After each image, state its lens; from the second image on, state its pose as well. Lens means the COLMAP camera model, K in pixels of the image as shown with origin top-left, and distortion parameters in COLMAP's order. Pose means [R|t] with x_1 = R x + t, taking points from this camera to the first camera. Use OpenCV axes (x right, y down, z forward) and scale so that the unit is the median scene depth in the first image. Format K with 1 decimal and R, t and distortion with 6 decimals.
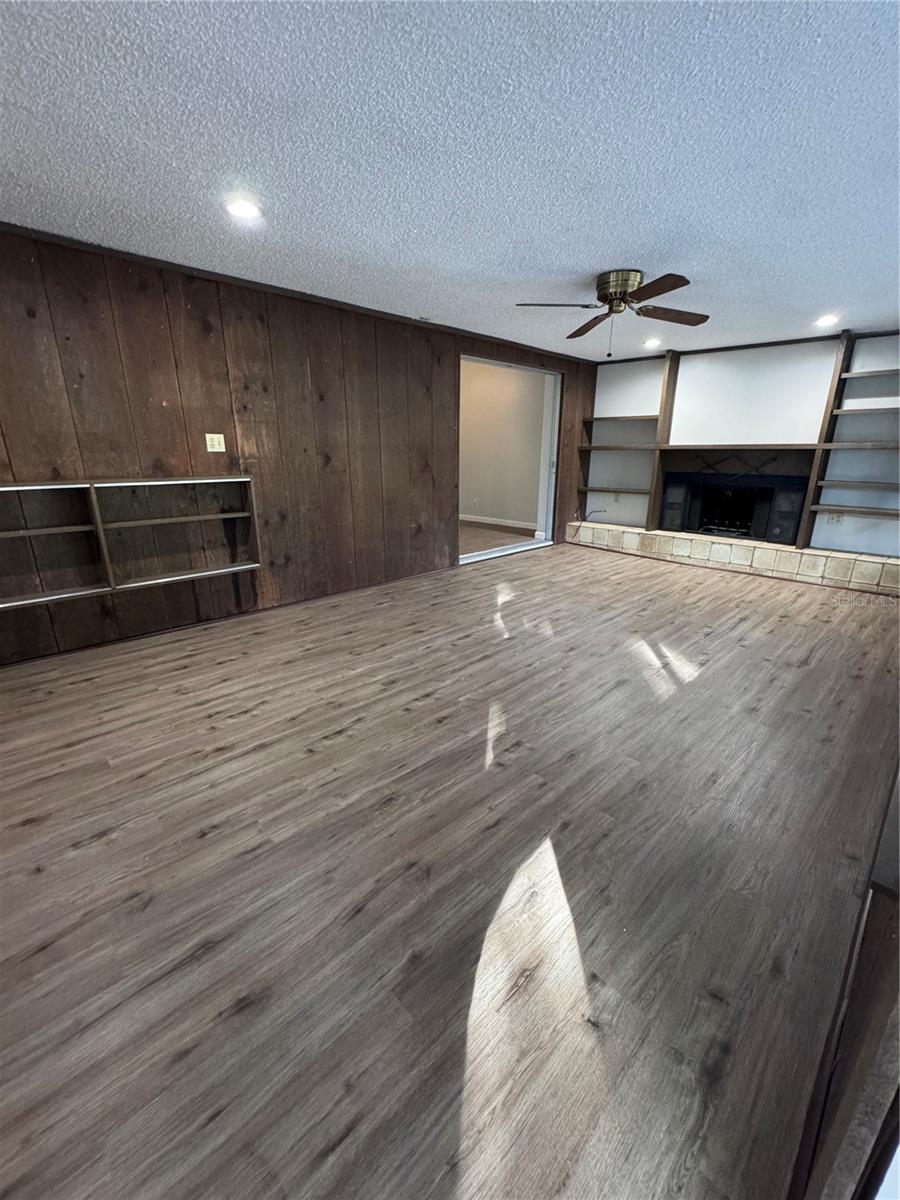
lens RADIAL K [[479.5, 0, 450.0], [0, 479.5, 600.0], [0, 0, 1]] dist [-0.003818, 0.000505]
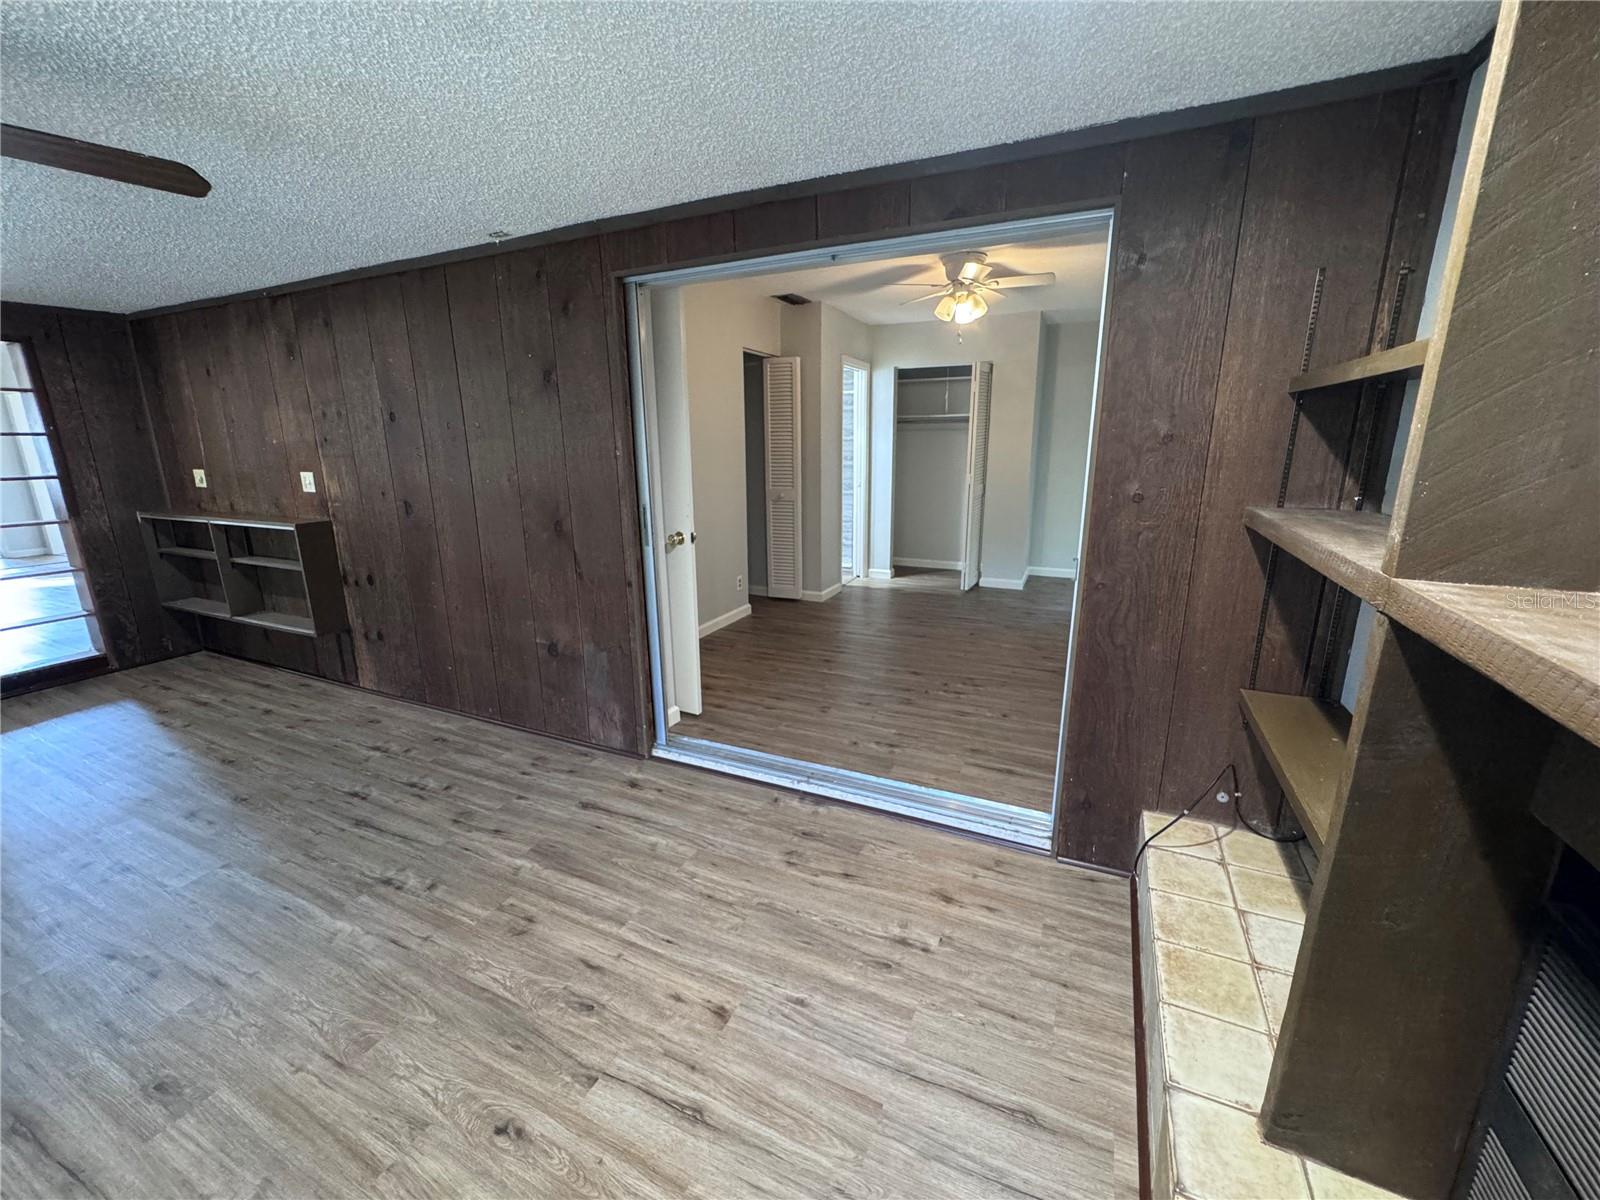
lens RADIAL K [[639.3, 0, 800.0], [0, 639.3, 600.0], [0, 0, 1]] dist [-0.003818, 0.000505]
pose [[0.362454, 0.223264, -0.904865, 0.794069], [-0.267176, 0.955026, 0.128621, -0.451661], [0.892886, 0.195139, 0.405803, 1.211651]]
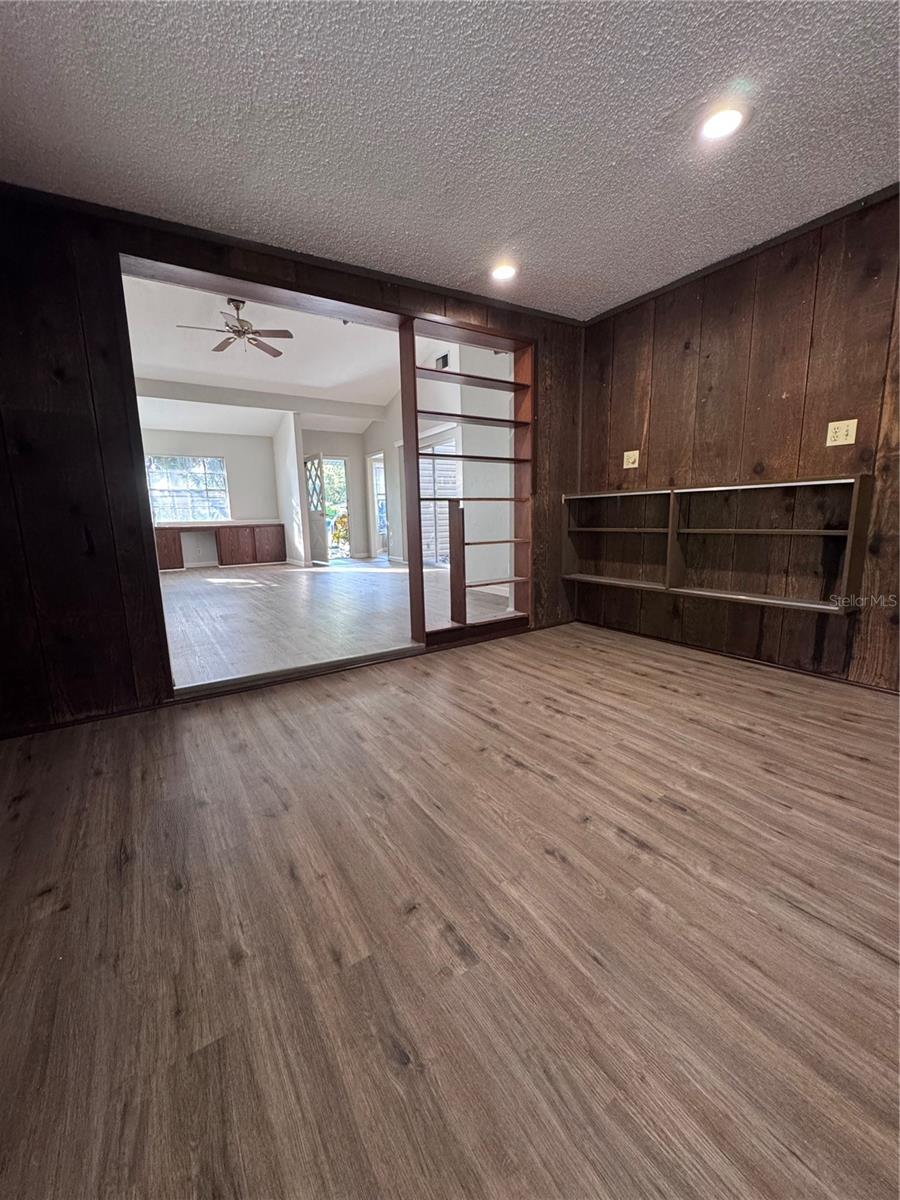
lens RADIAL K [[479.5, 0, 450.0], [0, 479.5, 600.0], [0, 0, 1]] dist [-0.003818, 0.000505]
pose [[-0.186183, 0.174710, -0.966857, 0.323049], [-0.265968, 0.938360, 0.220776, -0.083902], [0.945831, 0.298258, -0.128239, 0.543511]]
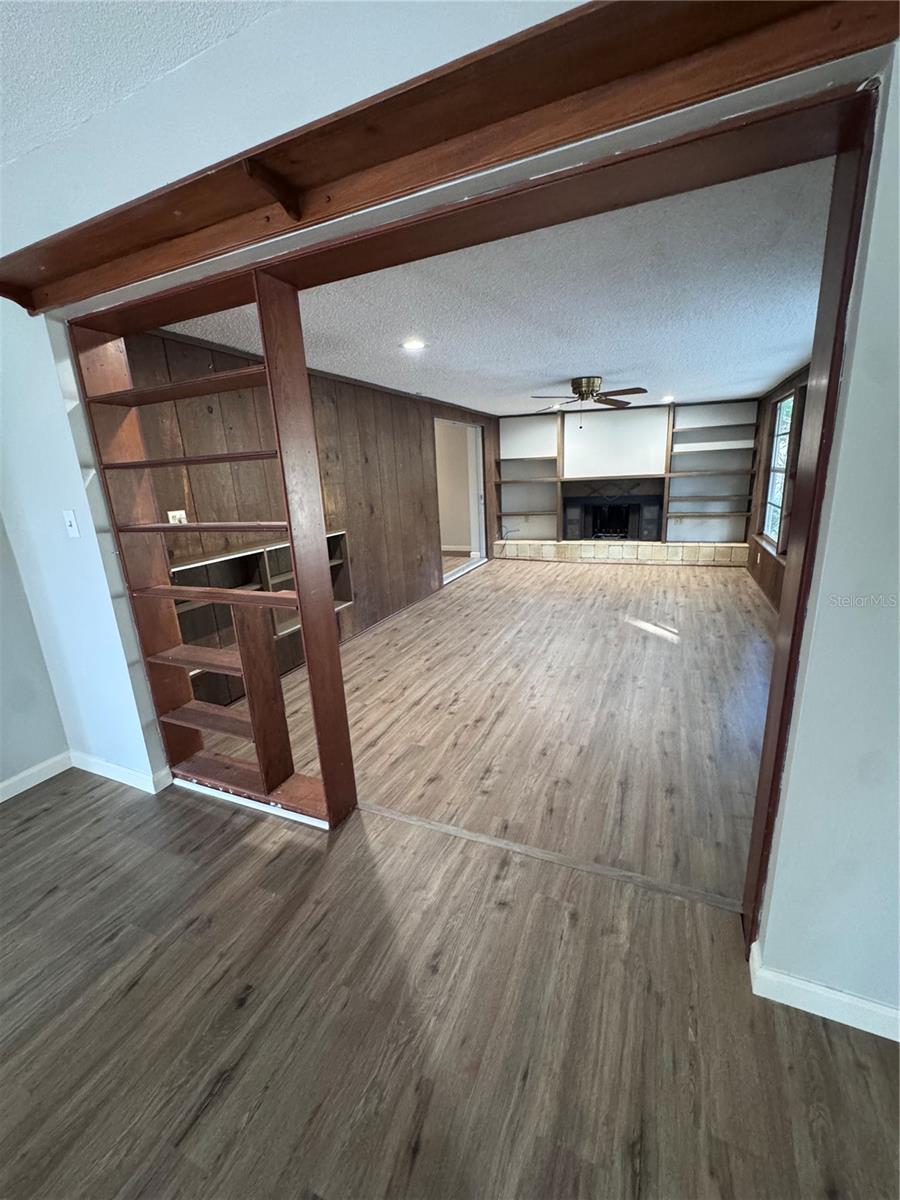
lens RADIAL K [[479.5, 0, 450.0], [0, 479.5, 600.0], [0, 0, 1]] dist [-0.003818, 0.000505]
pose [[0.923075, -0.144233, 0.356552, -0.565701], [0.161590, 0.986671, -0.019208, -0.015765], [-0.349029, 0.075345, 0.934078, -0.183754]]
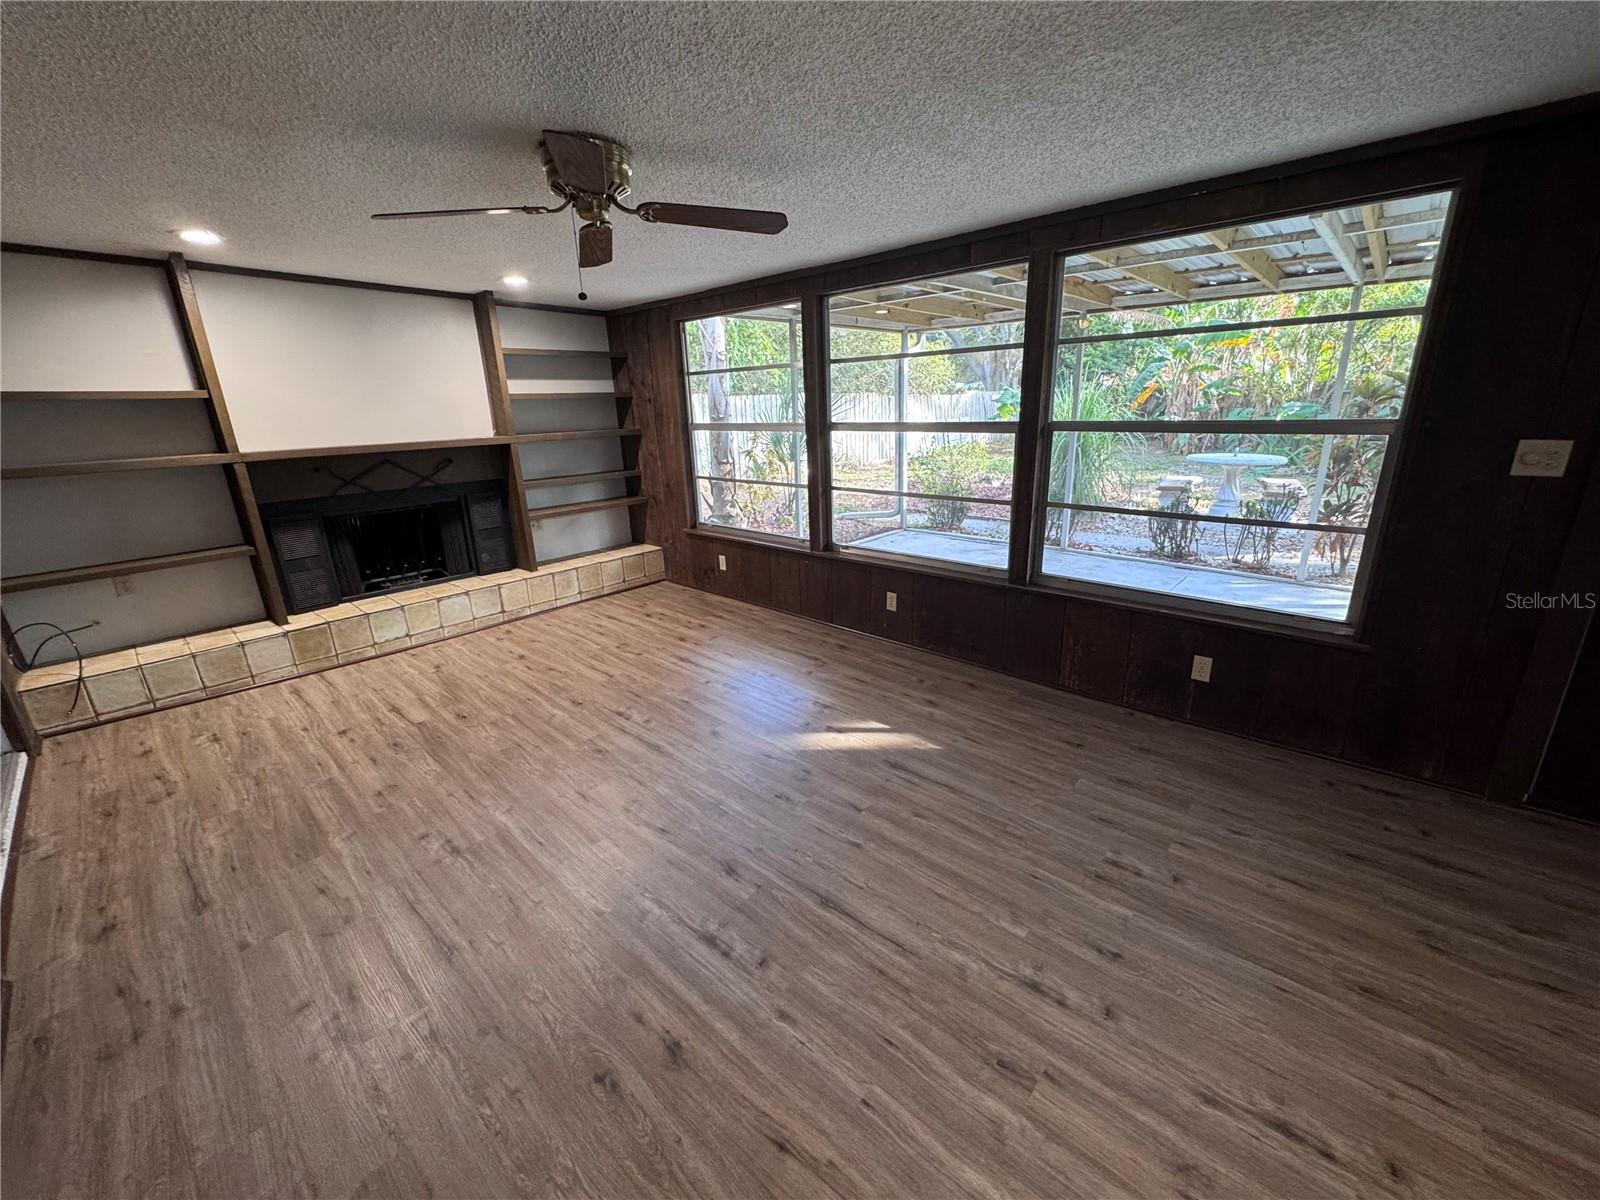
lens RADIAL K [[639.3, 0, 800.0], [0, 639.3, 600.0], [0, 0, 1]] dist [-0.003818, 0.000505]
pose [[-0.062468, -0.294436, 0.953627, -0.375374], [0.326693, 0.896822, 0.298298, -0.299739], [-0.943064, 0.330177, 0.040167, 0.743199]]
